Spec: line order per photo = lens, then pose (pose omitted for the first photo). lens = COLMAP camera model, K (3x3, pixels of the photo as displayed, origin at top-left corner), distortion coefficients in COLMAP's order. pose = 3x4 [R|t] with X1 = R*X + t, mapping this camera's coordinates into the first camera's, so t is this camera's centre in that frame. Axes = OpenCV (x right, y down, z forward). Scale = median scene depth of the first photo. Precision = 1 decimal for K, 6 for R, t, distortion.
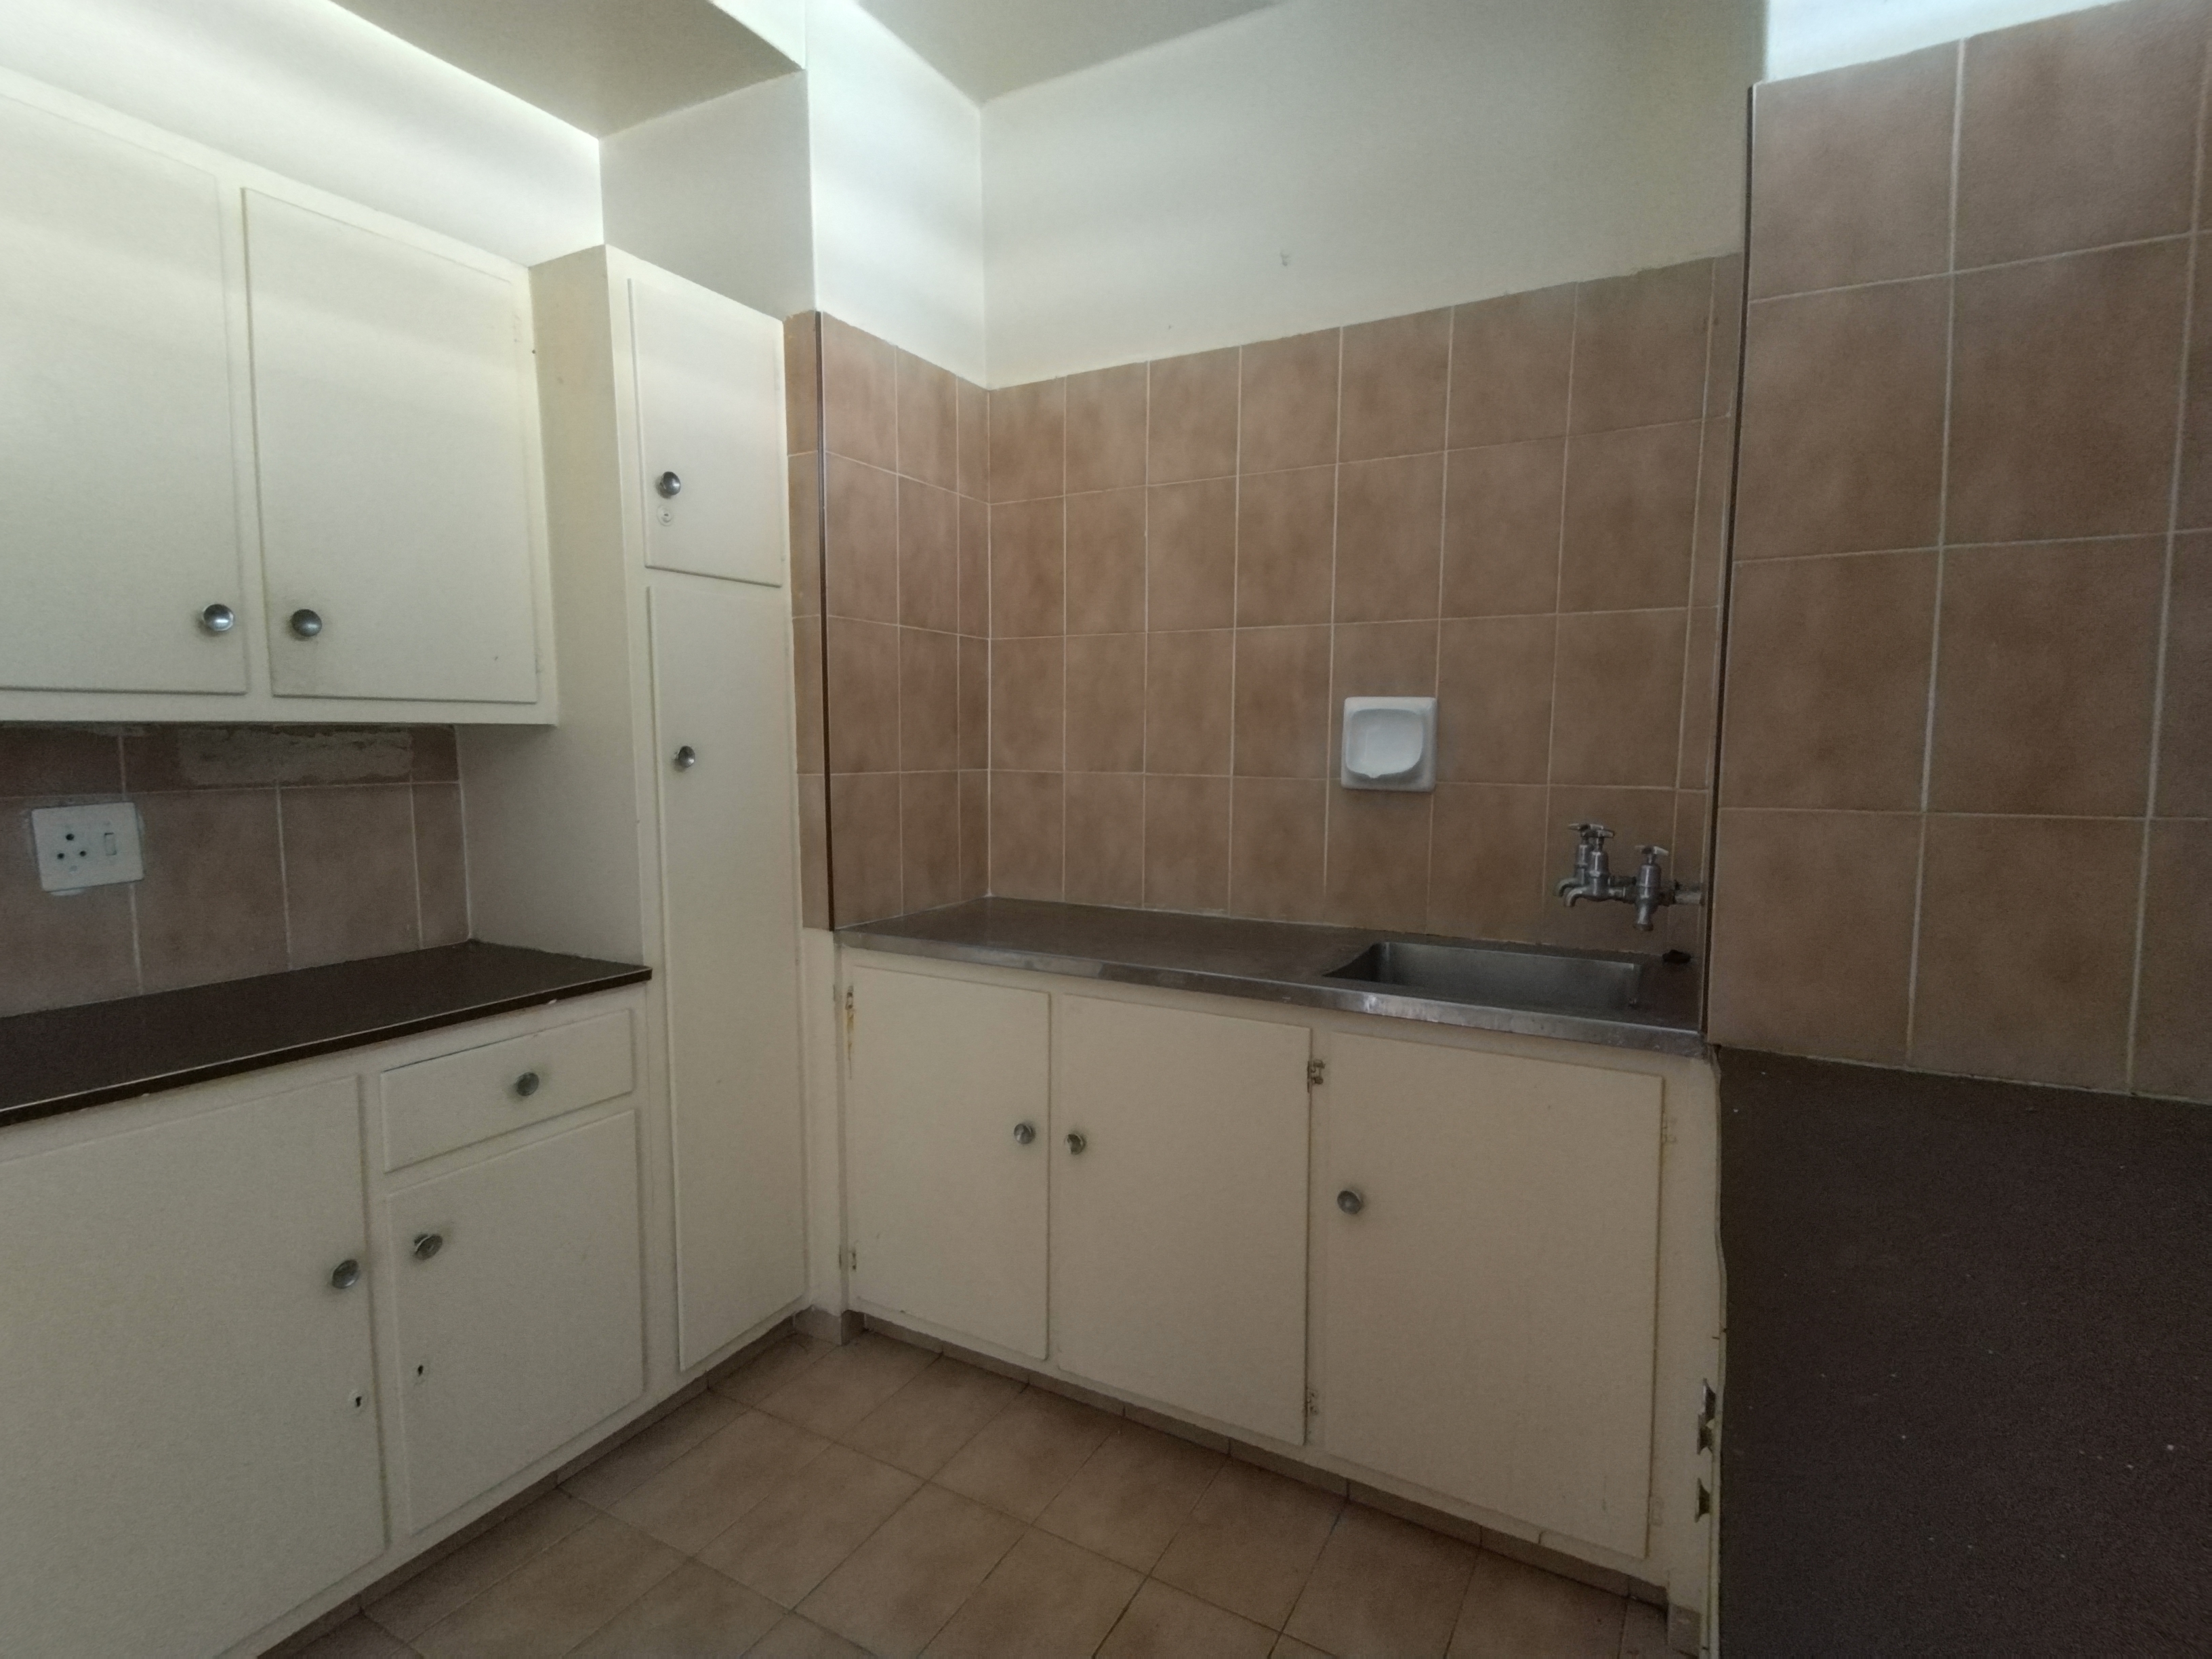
lens RADIAL K [[1122.7, 0, 1106.0], [0, 1122.7, 829.5], [0, 0, 1]] dist [0.038522, 0.000886]
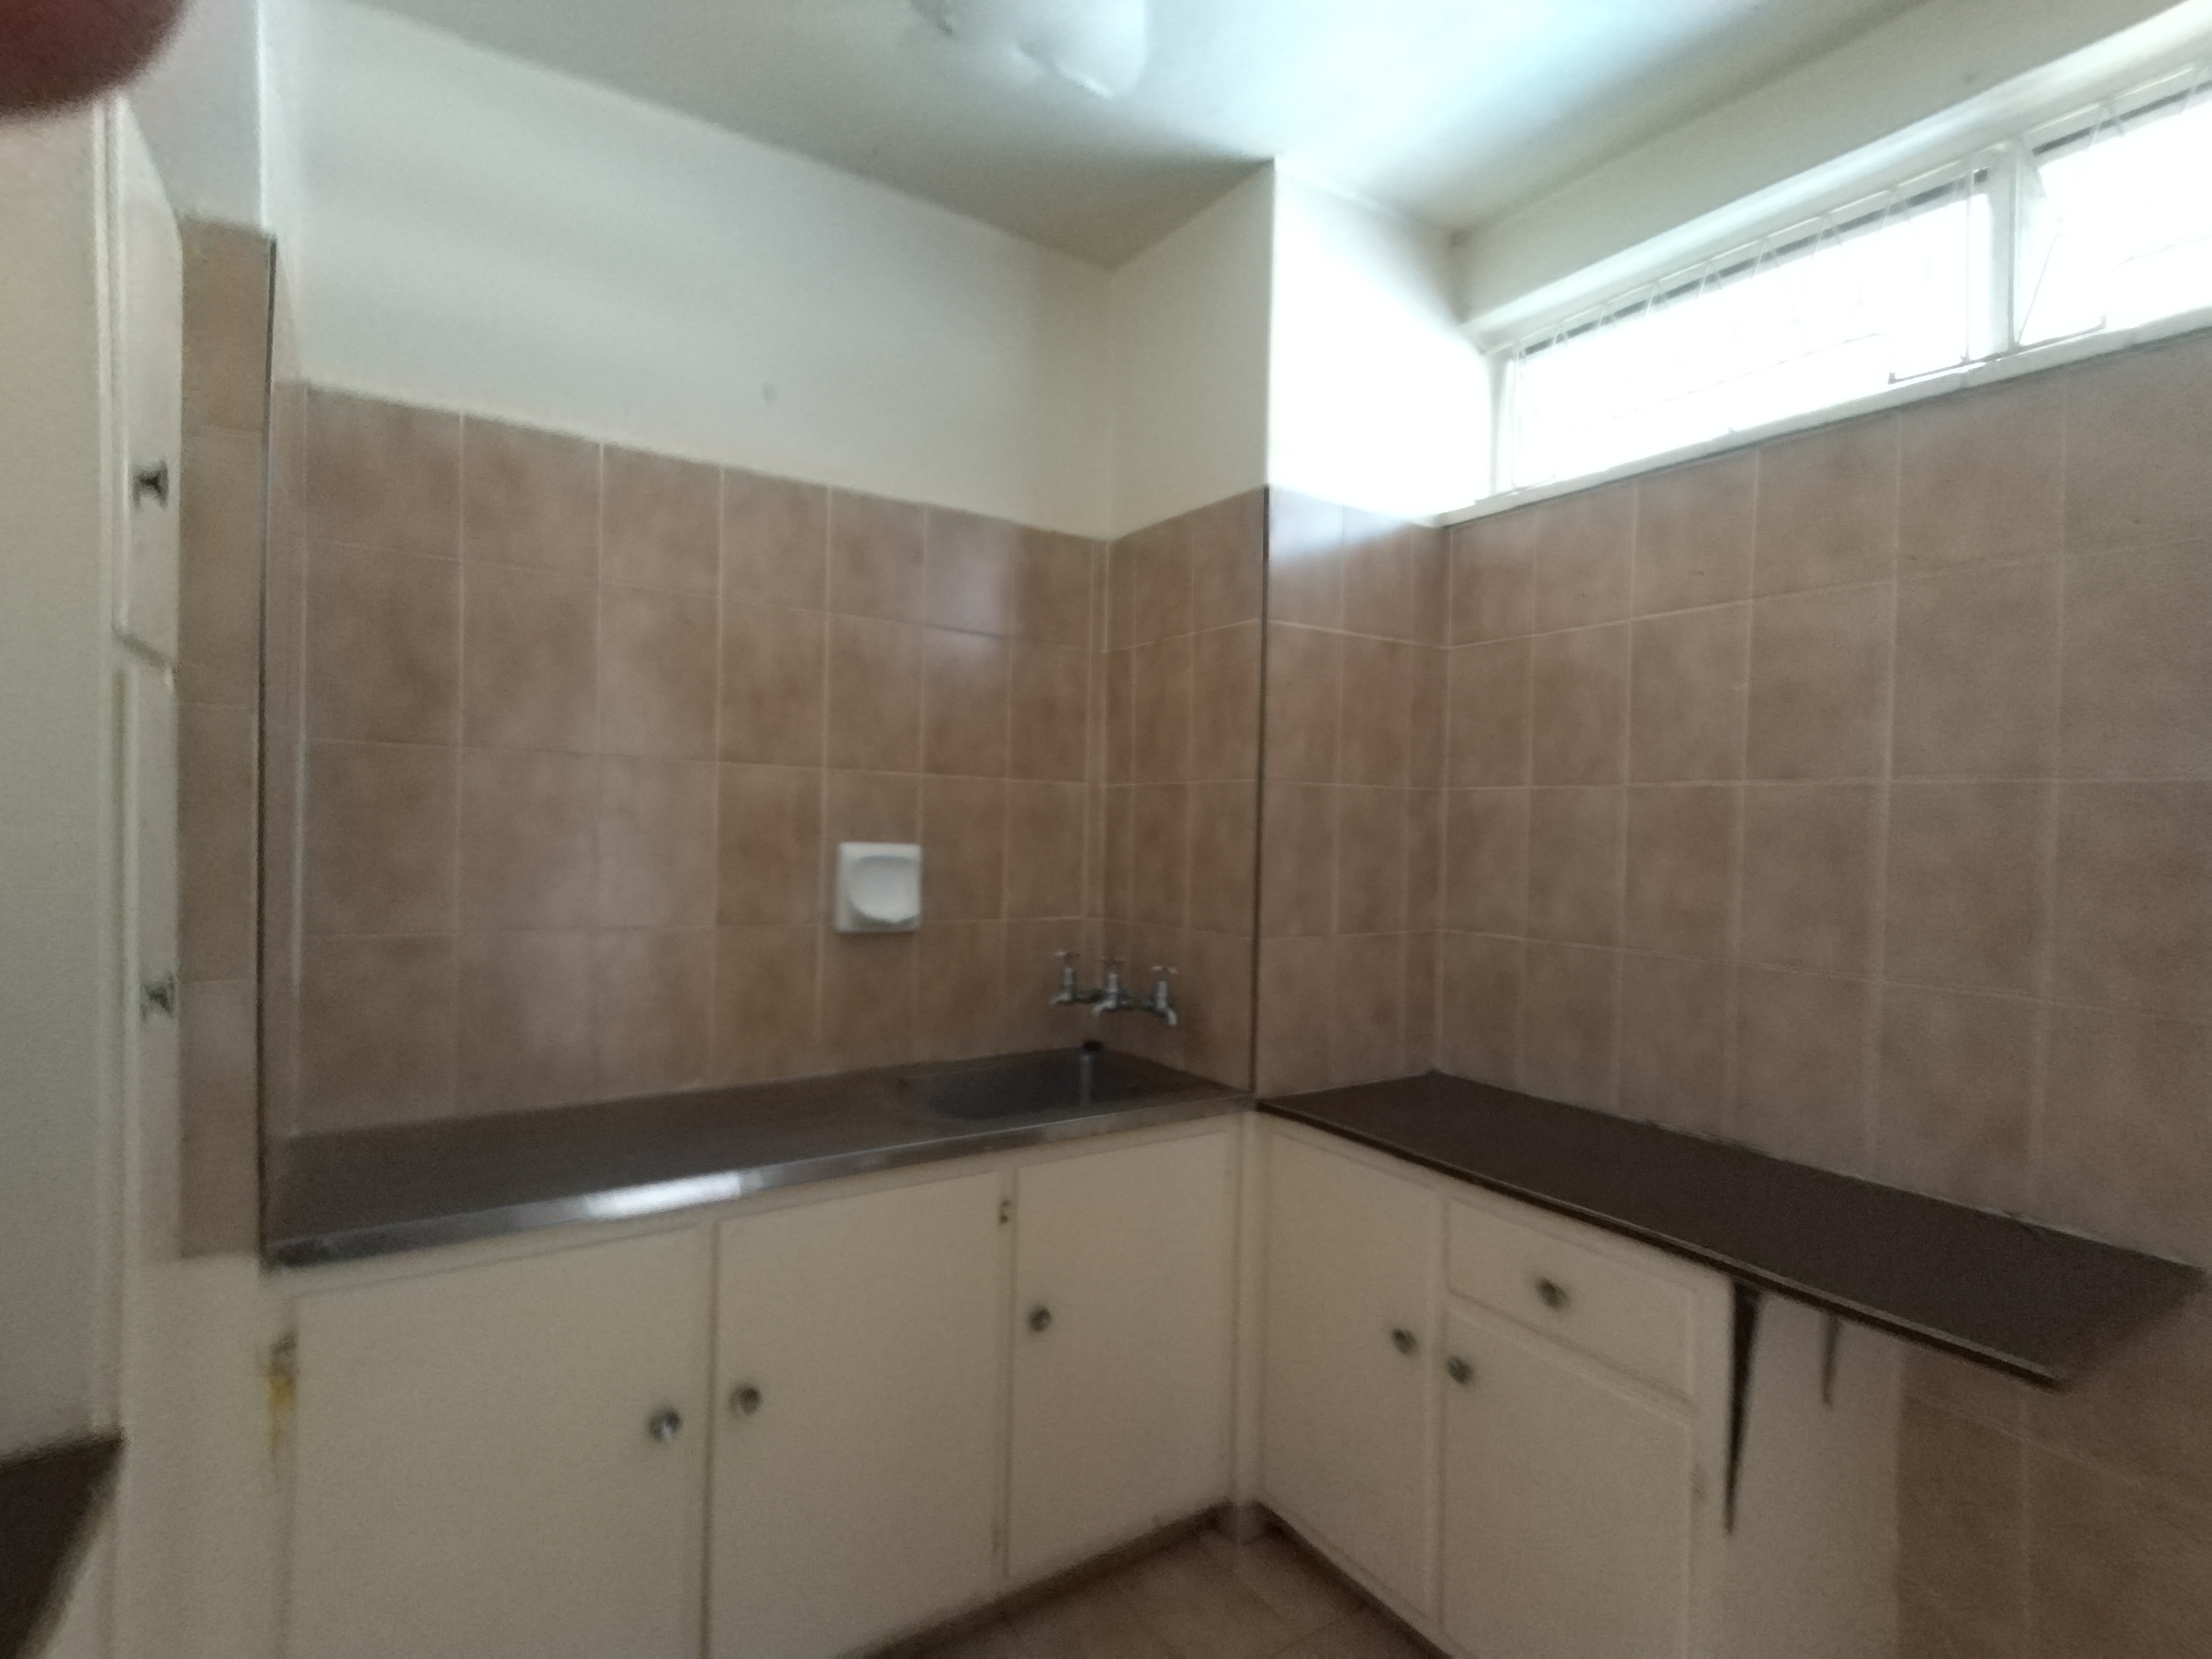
lens RADIAL K [[1122.7, 0, 1106.0], [0, 1122.7, 829.5], [0, 0, 1]] dist [0.038522, 0.000886]
pose [[0.447859, 0.001532, 0.894103, -0.590689], [0.050446, 0.998362, -0.026979, -0.091036], [-0.892680, 0.057187, 0.447048, 0.337119]]
